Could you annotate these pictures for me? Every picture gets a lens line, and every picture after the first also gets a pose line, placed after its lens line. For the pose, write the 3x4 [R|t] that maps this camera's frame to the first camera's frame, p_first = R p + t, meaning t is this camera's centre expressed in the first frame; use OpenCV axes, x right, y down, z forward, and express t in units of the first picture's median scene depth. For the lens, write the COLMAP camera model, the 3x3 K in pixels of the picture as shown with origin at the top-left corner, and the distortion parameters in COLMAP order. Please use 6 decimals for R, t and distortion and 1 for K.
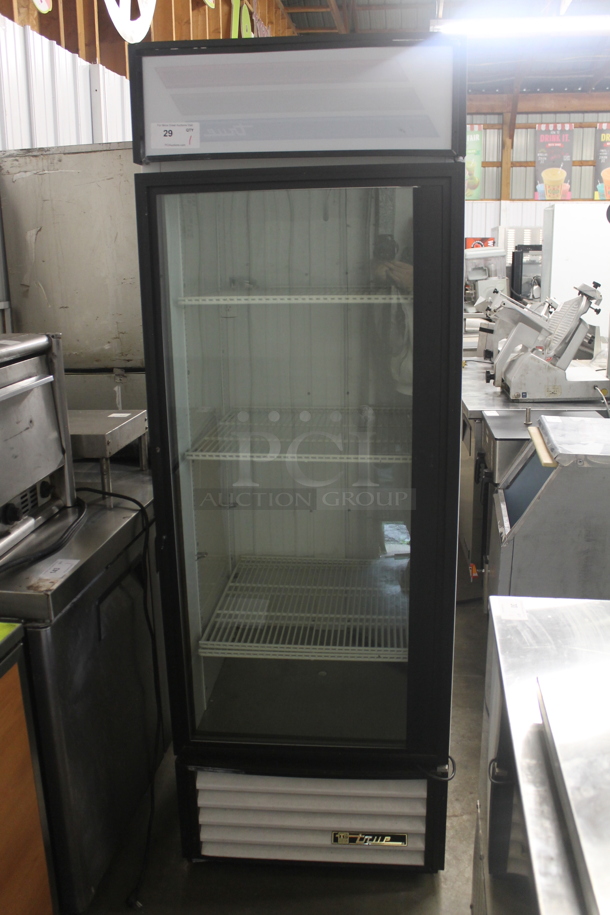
lens RADIAL K [[803.9, 0, 305.0], [0, 803.9, 457.5], [0, 0, 1]] dist [-0.131573, 0.121269]
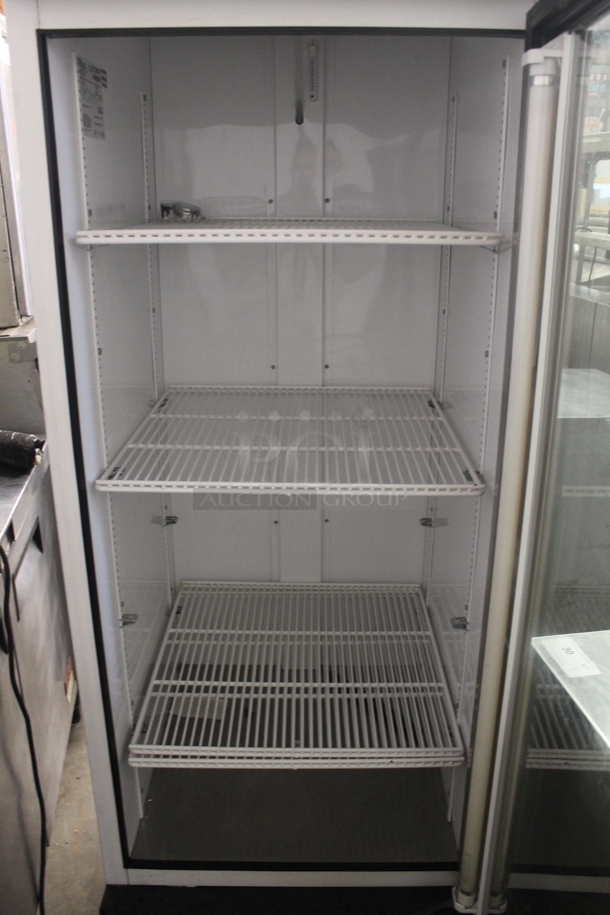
lens RADIAL K [[762.6, 0, 305.0], [0, 762.6, 457.5], [0, 0, 1]] dist [-0.127760, 0.087729]
pose [[0.996194, -0.013073, 0.086174, -0.033301], [0.005654, 0.996298, 0.085780, -0.069281], [-0.086977, -0.084966, 0.992580, 0.364157]]
